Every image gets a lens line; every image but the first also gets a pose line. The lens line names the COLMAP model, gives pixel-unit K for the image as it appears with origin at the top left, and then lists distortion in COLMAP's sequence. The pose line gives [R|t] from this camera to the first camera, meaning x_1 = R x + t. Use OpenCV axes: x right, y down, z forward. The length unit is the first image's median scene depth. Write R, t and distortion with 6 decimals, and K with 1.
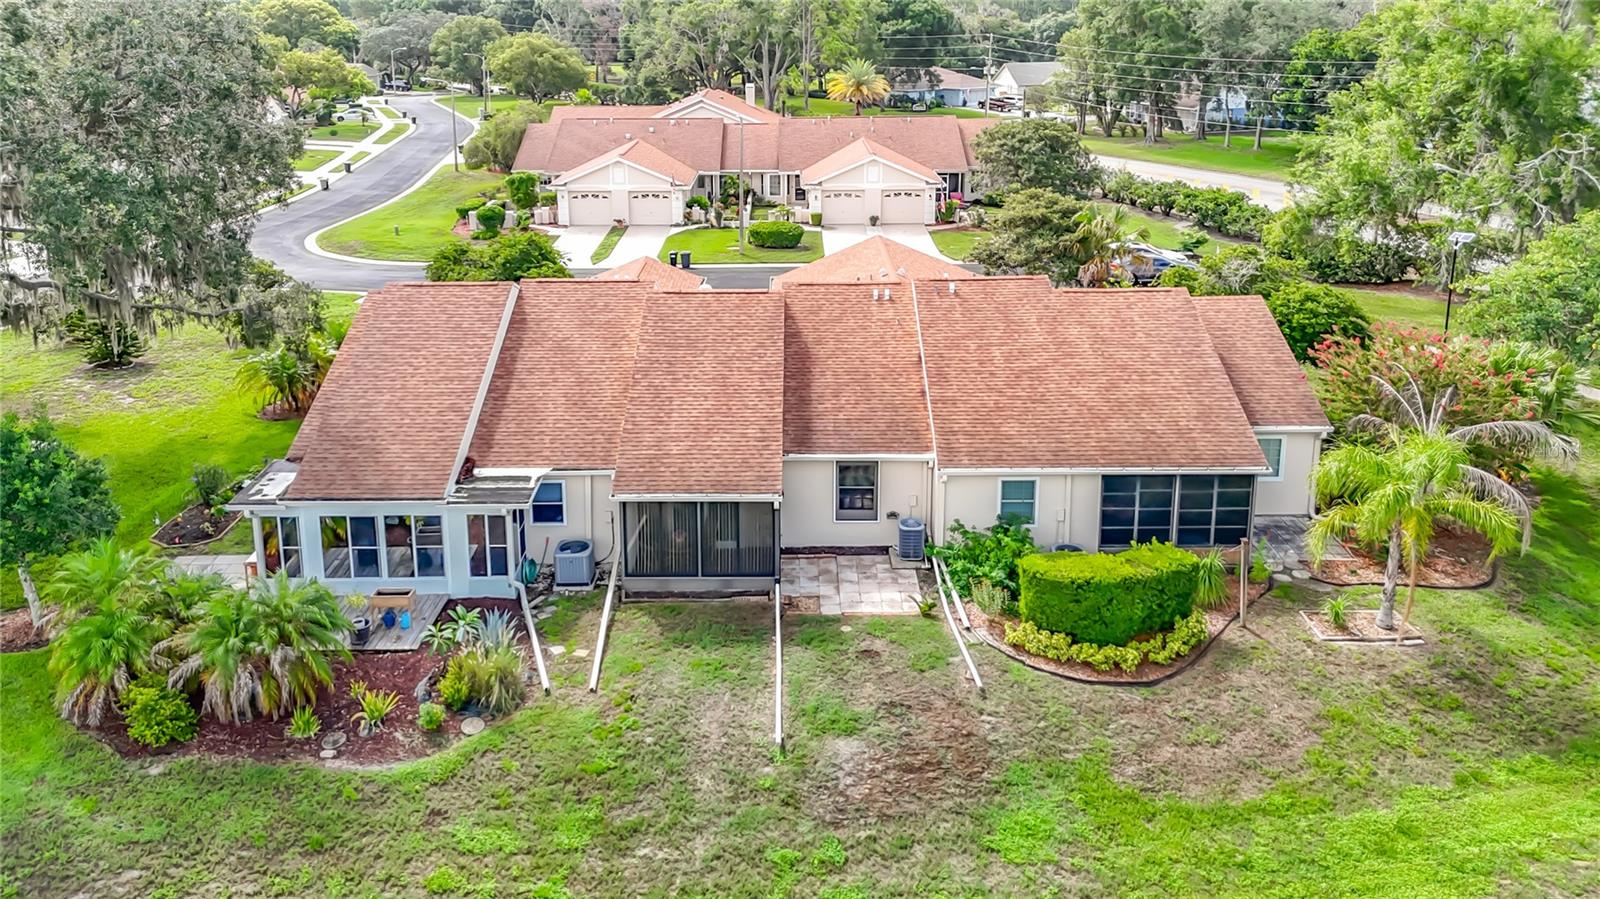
lens RADIAL K [[1156.6, 0, 791.3], [0, 1156.6, 298.6], [0, 0, 1]] dist [0.041602, -0.009770]
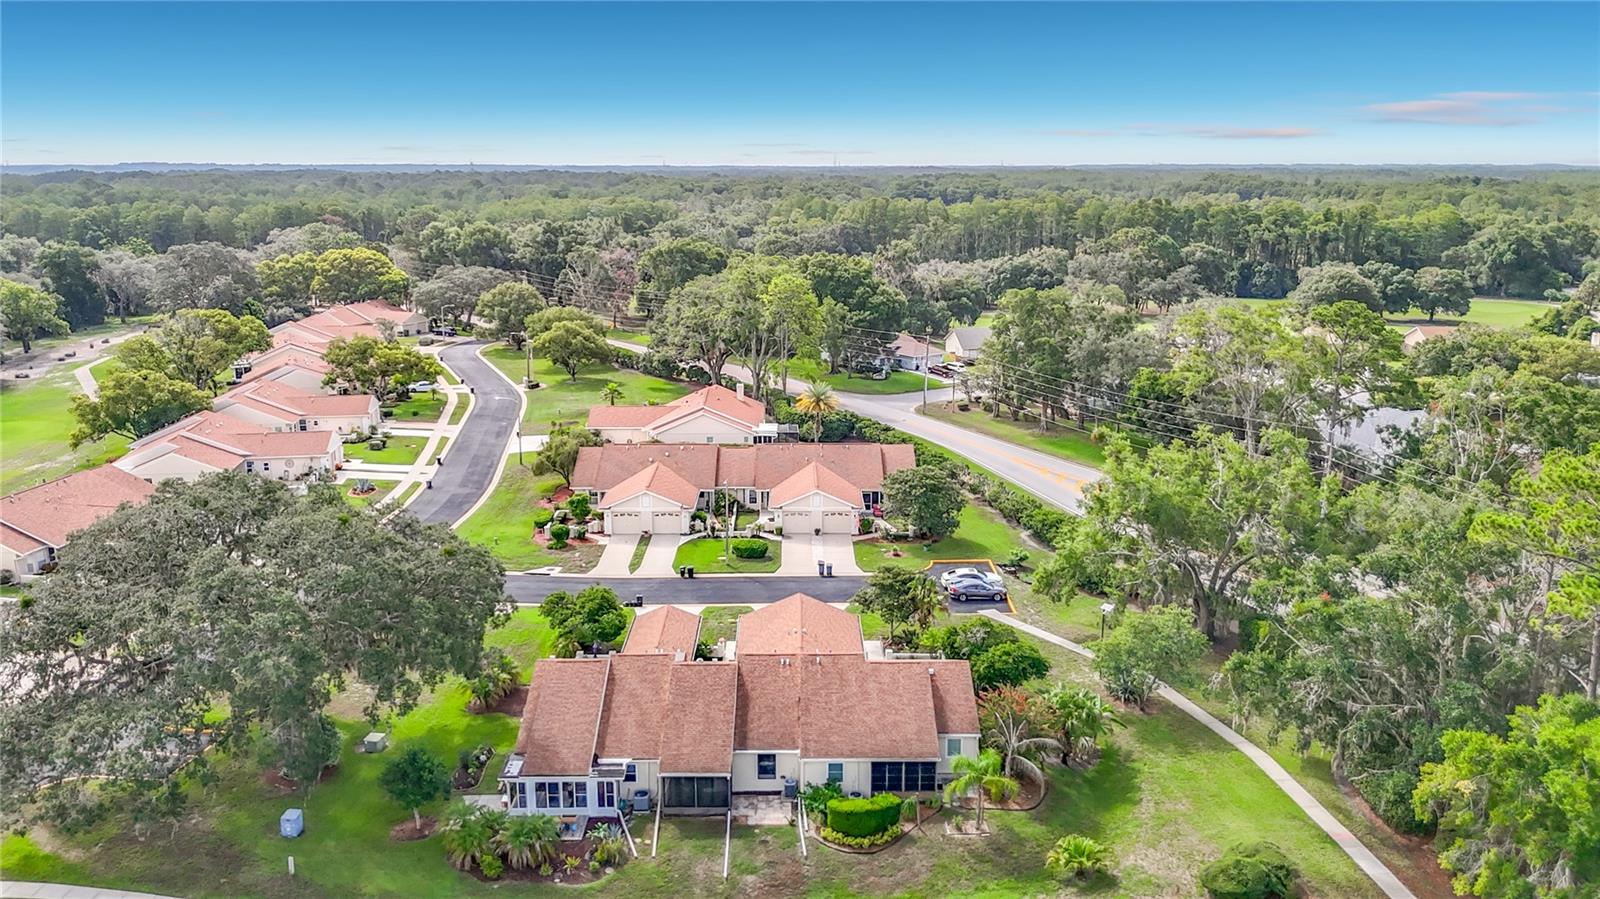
lens RADIAL K [[1156.6, 0, 793.3], [0, 1156.6, 447.8], [0, 0, 1]] dist [0.041602, -0.009770]
pose [[0.999988, -0.003742, -0.003186, 0.125092], [0.003730, 0.999986, -0.003809, -0.469414], [0.003200, 0.003797, 0.999988, -1.326653]]
